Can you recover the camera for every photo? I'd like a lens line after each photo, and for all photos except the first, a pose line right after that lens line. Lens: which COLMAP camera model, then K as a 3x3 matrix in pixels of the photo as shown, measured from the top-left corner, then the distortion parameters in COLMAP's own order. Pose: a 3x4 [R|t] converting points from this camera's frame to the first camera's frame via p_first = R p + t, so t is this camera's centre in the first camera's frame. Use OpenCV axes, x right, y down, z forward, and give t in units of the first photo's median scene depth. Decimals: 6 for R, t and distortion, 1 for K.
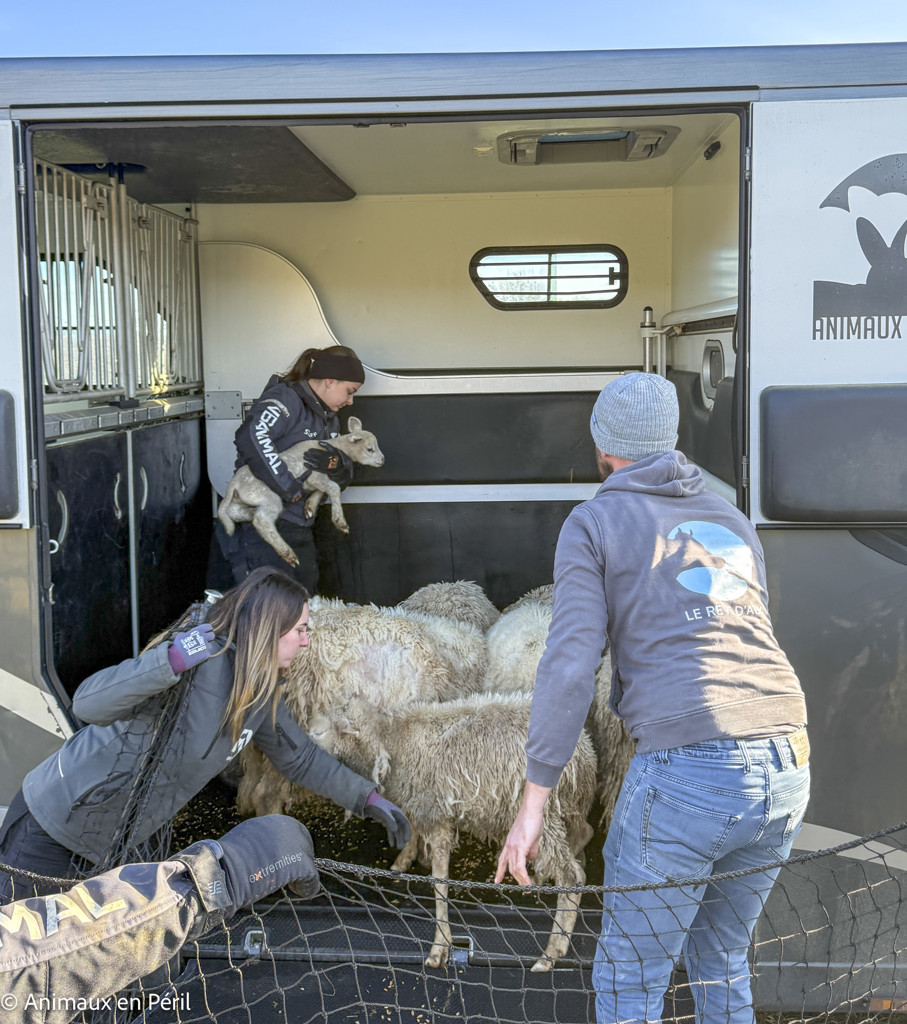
lens RADIAL K [[1076.8, 0, 423.5], [0, 1076.8, 401.0], [0, 0, 1]] dist [0.081133, 0.000000]
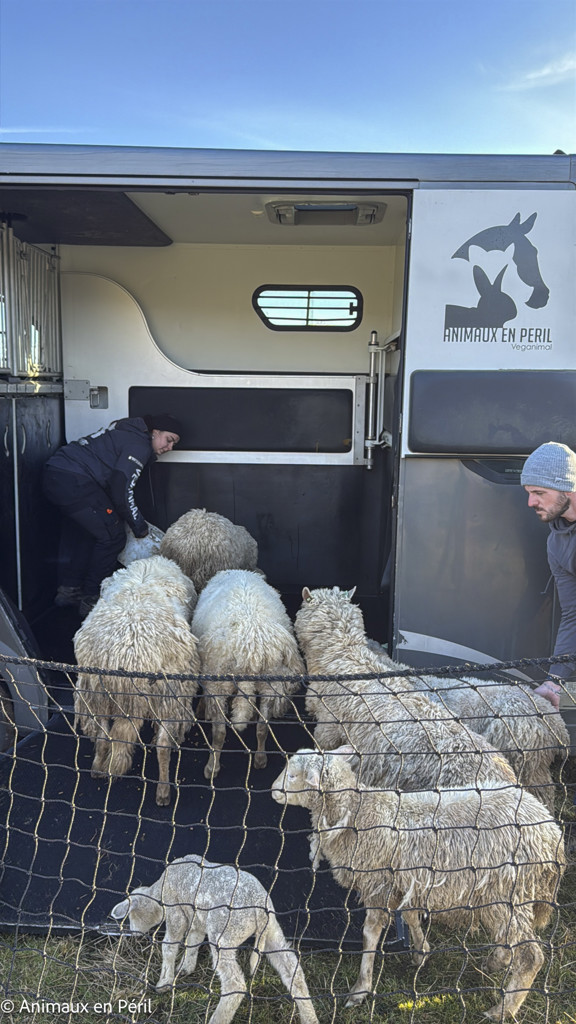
lens RADIAL K [[894.0, 0, 258.7], [0, 894.0, 512.7], [0, 0, 1]] dist [0.064239, -0.010081]
pose [[0.999250, 0.030325, 0.024085, 0.035252], [-0.032418, 0.995242, 0.091884, 0.053217], [-0.021184, -0.092596, 0.995478, -0.225317]]
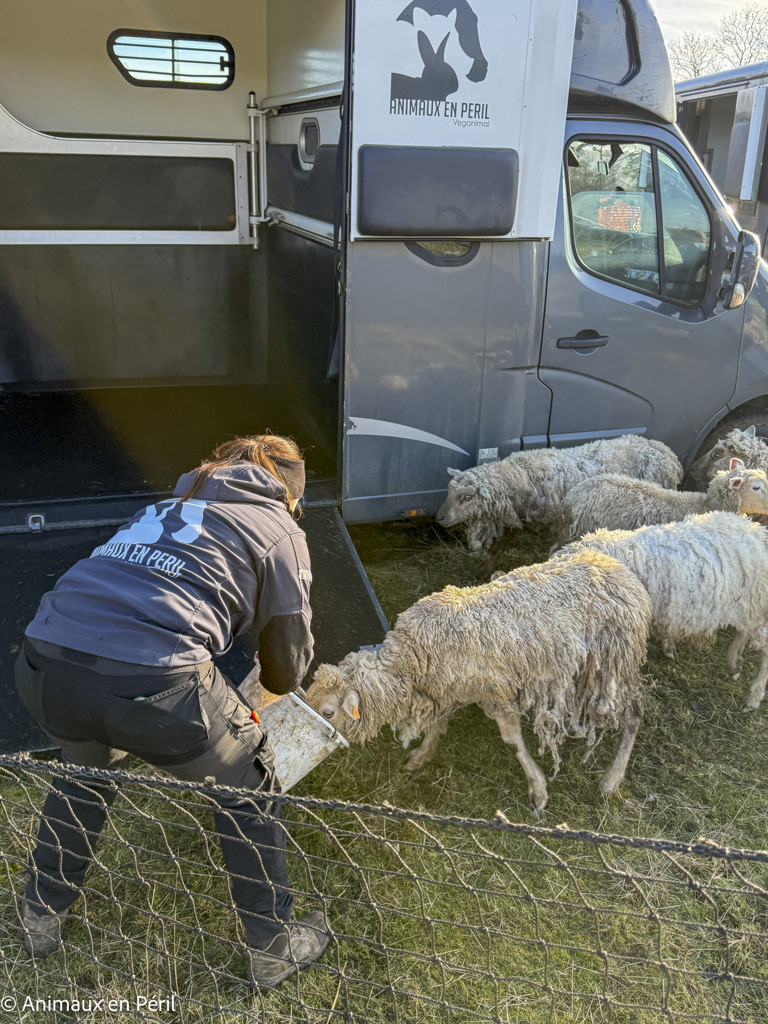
lens RADIAL K [[893.4, 0, 385.2], [0, 893.4, 513.3], [0, 0, 1]] dist [0.013418, -0.044720]
pose [[0.915722, -0.103989, 0.388123, -0.130285], [-0.030322, 0.945293, 0.324810, 0.043481], [-0.400667, -0.309205, 0.862473, -0.178318]]
